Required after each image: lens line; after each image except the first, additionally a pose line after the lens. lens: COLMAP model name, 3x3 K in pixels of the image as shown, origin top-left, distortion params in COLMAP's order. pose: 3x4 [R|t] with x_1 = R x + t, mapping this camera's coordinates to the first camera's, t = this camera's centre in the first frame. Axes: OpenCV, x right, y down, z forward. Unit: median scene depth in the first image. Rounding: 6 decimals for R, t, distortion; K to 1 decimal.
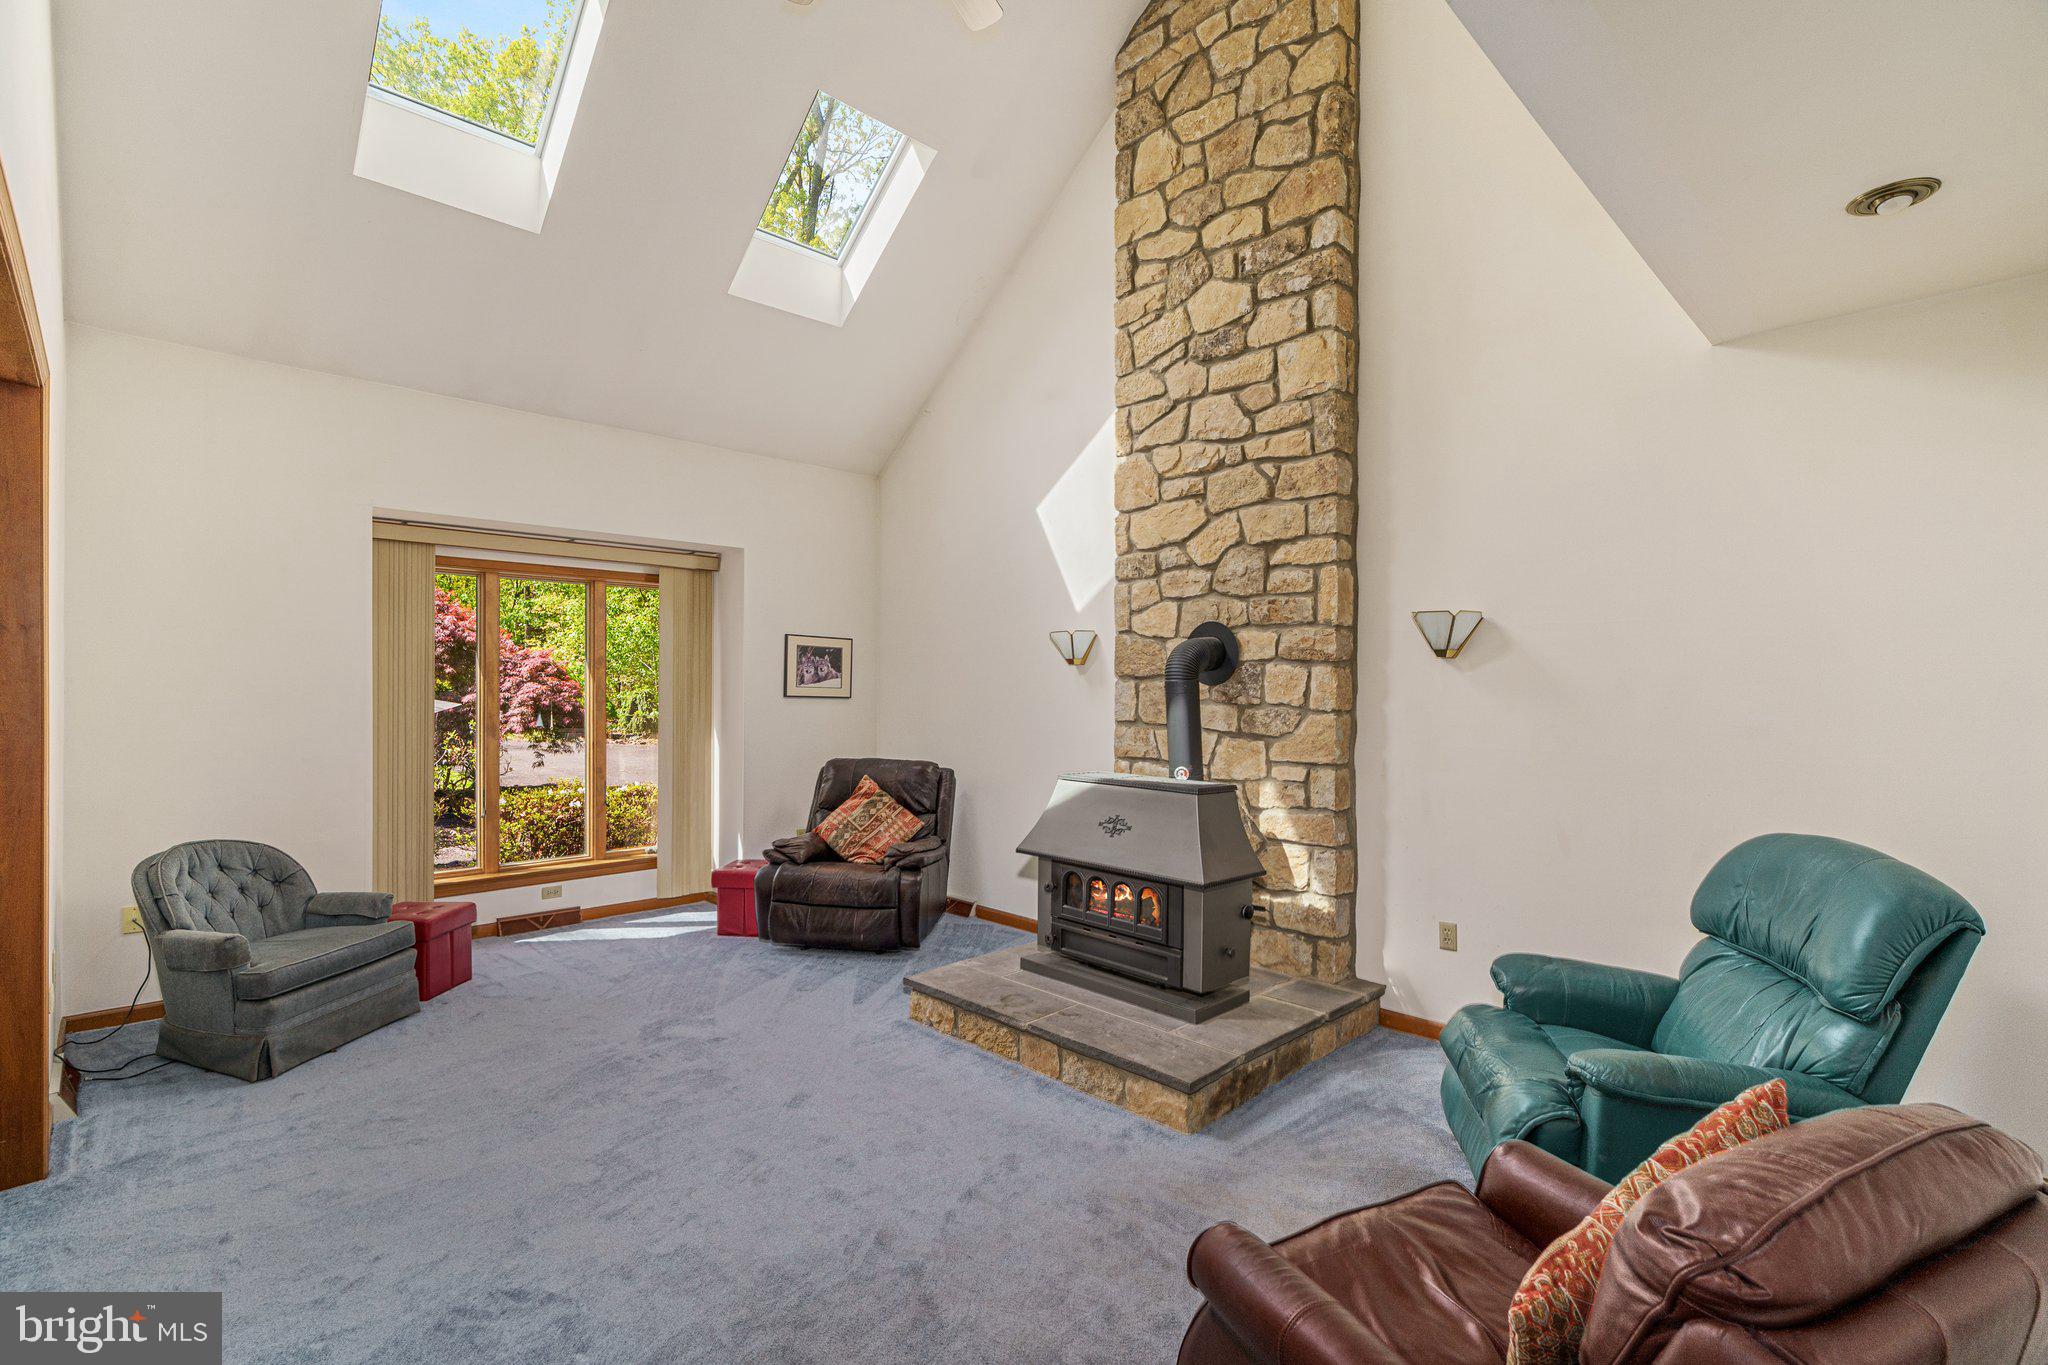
lens RADIAL K [[930.3, 0, 1017.5], [0, 930.3, 689.7], [0, 0, 1]] dist [-0.002097, -0.000267]
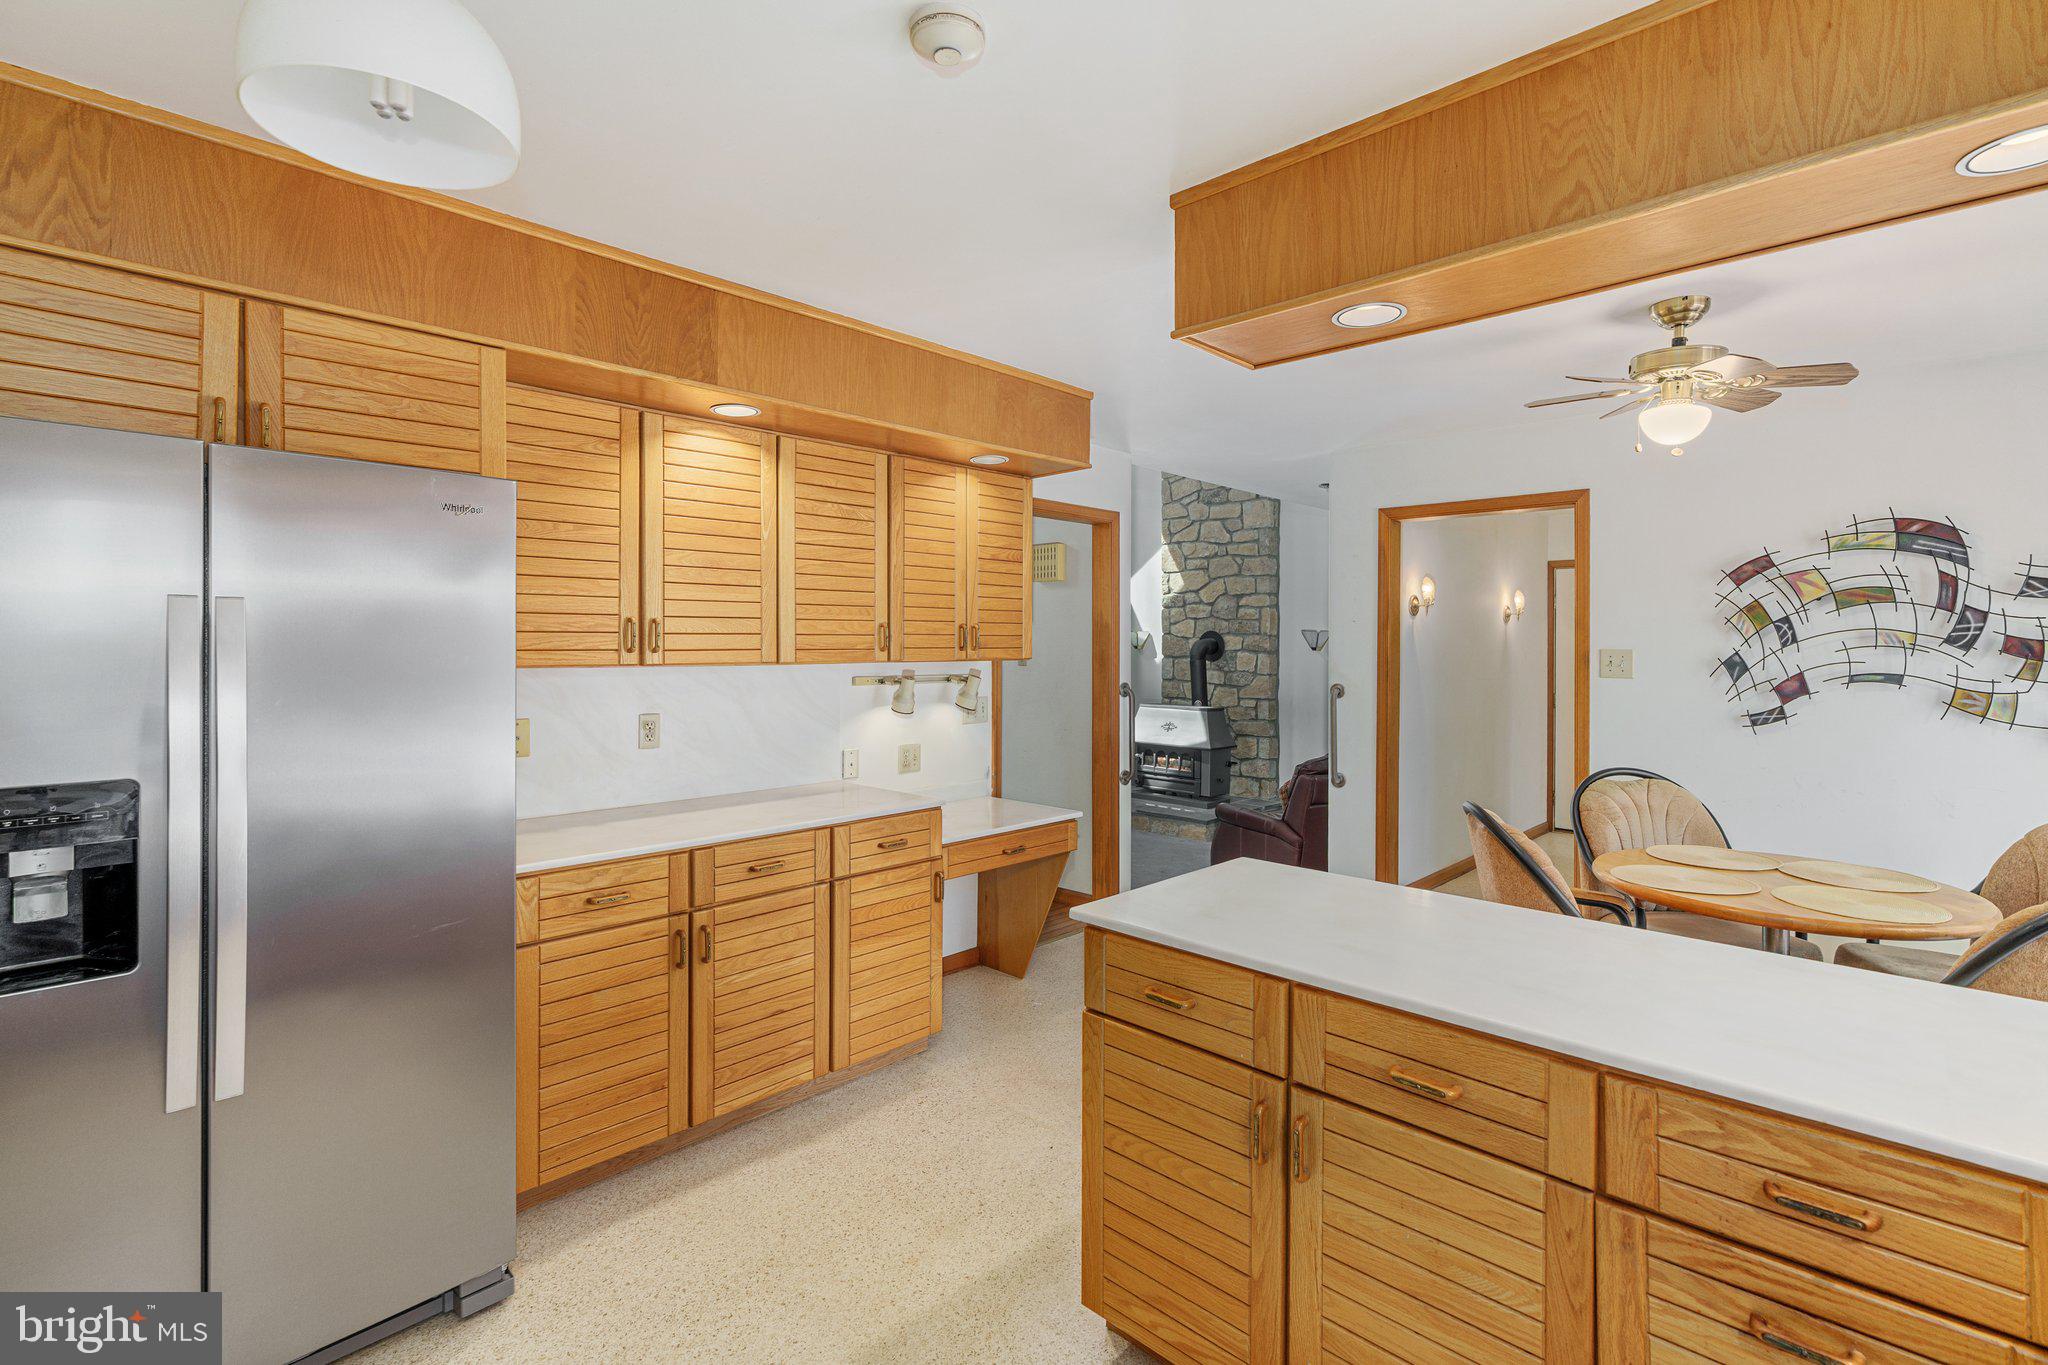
lens RADIAL K [[945.5, 0, 1020.5], [0, 945.5, 646.8], [0, 0, 1]] dist [-0.002476, -0.000759]
pose [[0.999621, -0.000499, 0.027538, -0.281363], [0.000497, 1.000000, 0.000102, -0.039062], [-0.027538, -0.000089, 0.999621, -1.119873]]
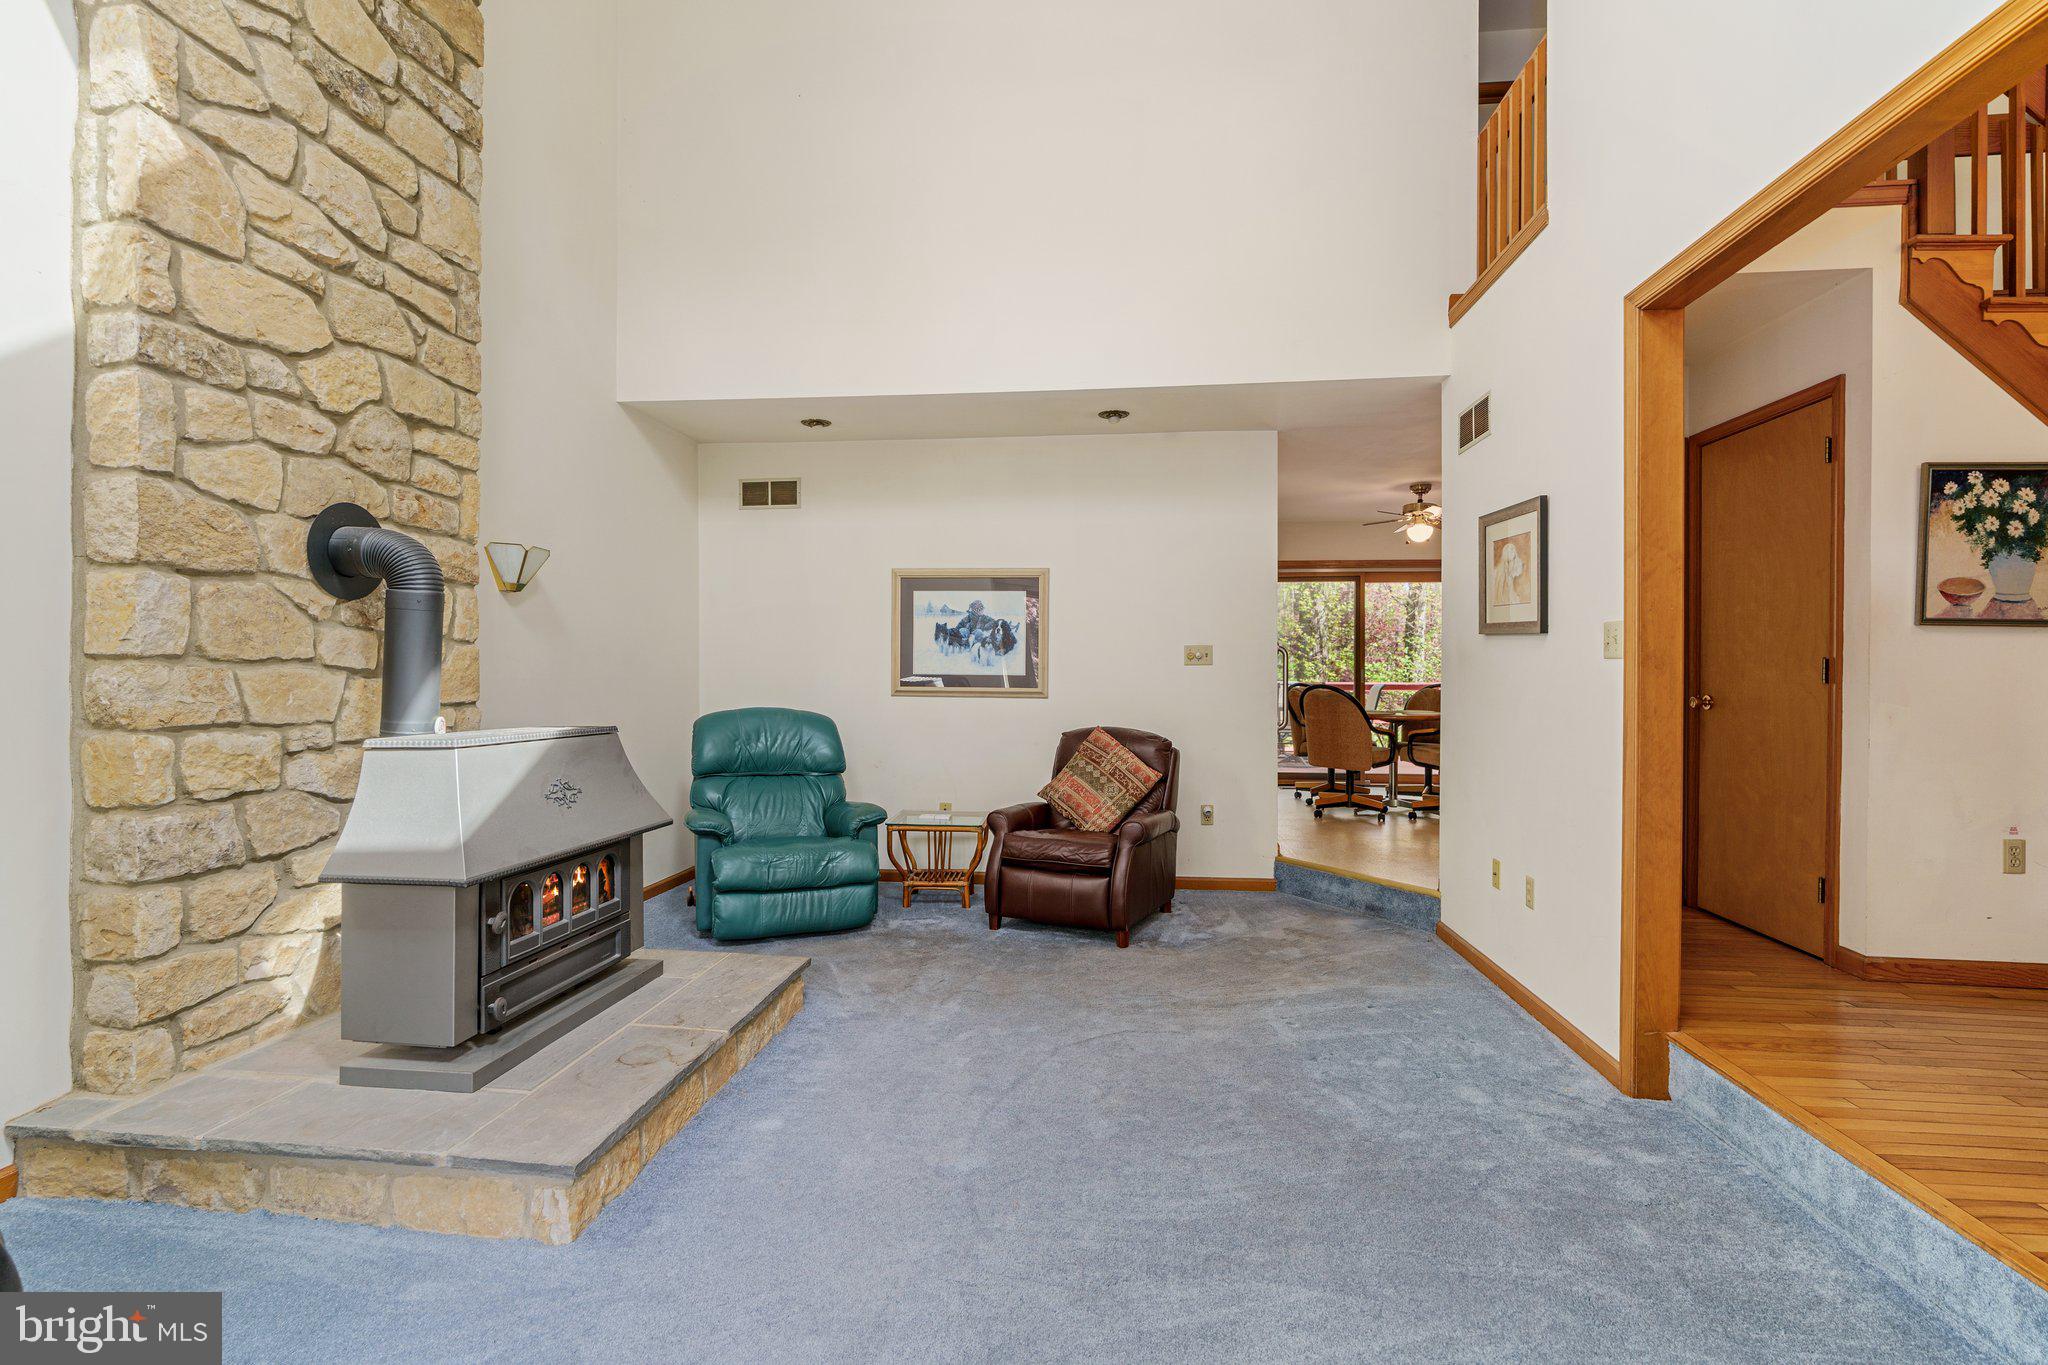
lens RADIAL K [[930.4, 0, 1014.9], [0, 930.4, 672.2], [0, 0, 1]] dist [-0.002733, -0.000465]
pose [[-0.628053, -0.008078, 0.778128, -0.617853], [-0.008231, 0.999959, 0.003738, 0.041358], [-0.778127, -0.004057, -0.628094, 1.072492]]
